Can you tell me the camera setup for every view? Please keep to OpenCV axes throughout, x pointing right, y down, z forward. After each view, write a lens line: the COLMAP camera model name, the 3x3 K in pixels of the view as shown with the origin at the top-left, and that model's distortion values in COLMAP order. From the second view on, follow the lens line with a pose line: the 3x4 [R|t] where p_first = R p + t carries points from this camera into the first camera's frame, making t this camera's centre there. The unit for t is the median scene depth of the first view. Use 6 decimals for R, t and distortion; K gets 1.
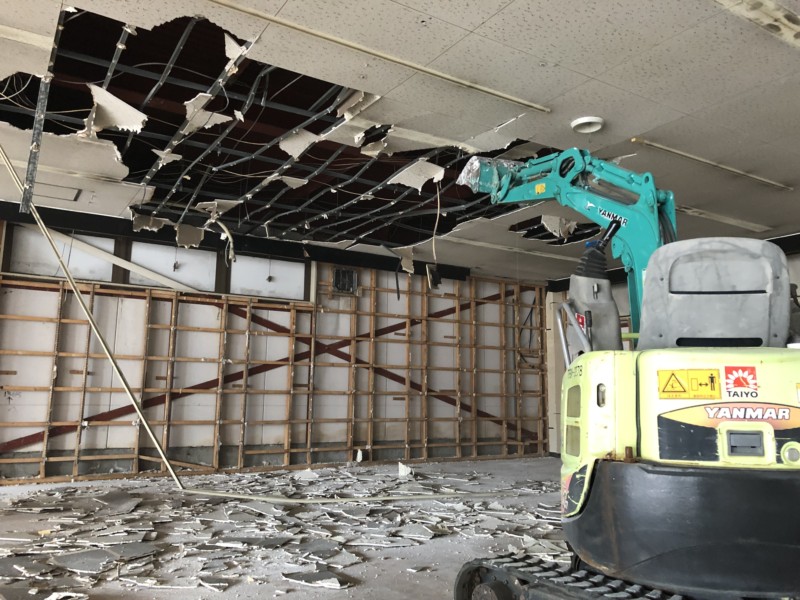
lens RADIAL K [[649.1, 0, 400.0], [0, 649.1, 300.0], [0, 0, 1]] dist [0.030340, -0.060098]
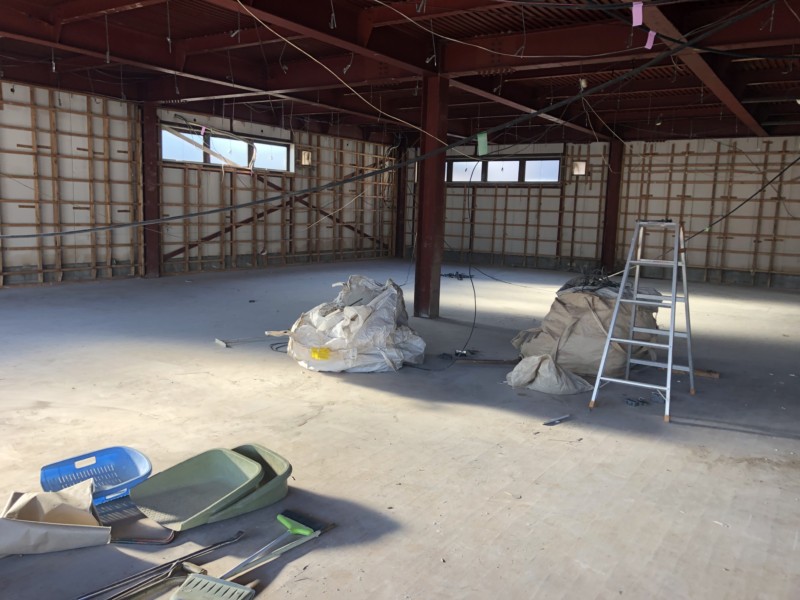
lens RADIAL K [[649.1, 0, 400.0], [0, 649.1, 300.0], [0, 0, 1]] dist [0.030340, -0.060098]
pose [[0.892821, -0.049955, 0.447633, -0.687354], [-0.081247, 0.959666, 0.269146, -0.163938], [-0.443023, -0.276668, 0.852751, -0.720620]]
